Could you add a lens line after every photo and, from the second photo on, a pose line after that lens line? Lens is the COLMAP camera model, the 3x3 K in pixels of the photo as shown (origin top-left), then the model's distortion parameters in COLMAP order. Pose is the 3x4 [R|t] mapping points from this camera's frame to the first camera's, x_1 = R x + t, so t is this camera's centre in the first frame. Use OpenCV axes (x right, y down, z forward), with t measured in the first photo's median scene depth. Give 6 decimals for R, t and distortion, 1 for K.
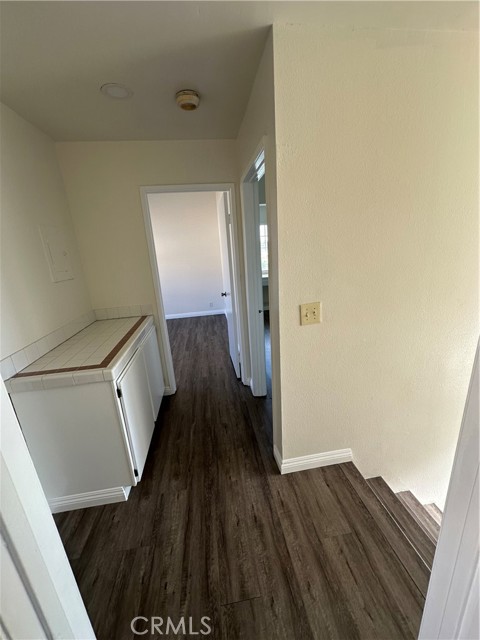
lens RADIAL K [[255.1, 0, 240.0], [0, 255.1, 320.0], [0, 0, 1]] dist [-0.000552, 0.000066]
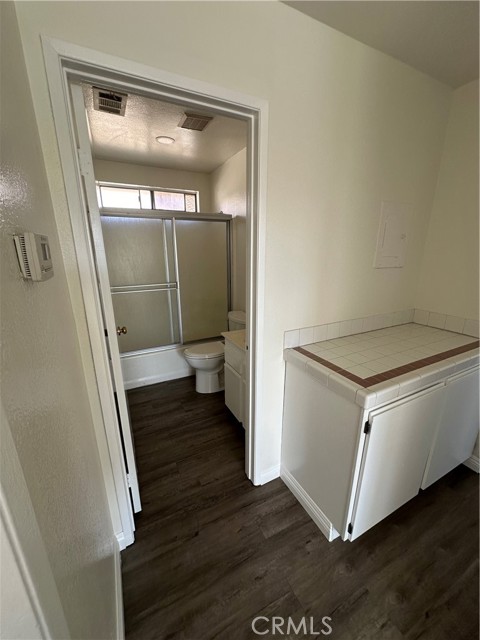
lens RADIAL K [[255.1, 0, 240.0], [0, 255.1, 320.0], [0, 0, 1]] dist [-0.000552, 0.000066]
pose [[0.318983, 0.317113, -0.893135, -0.032399], [-0.276256, 0.932552, 0.232444, -0.066013], [0.906605, 0.172589, 0.385072, 0.308931]]
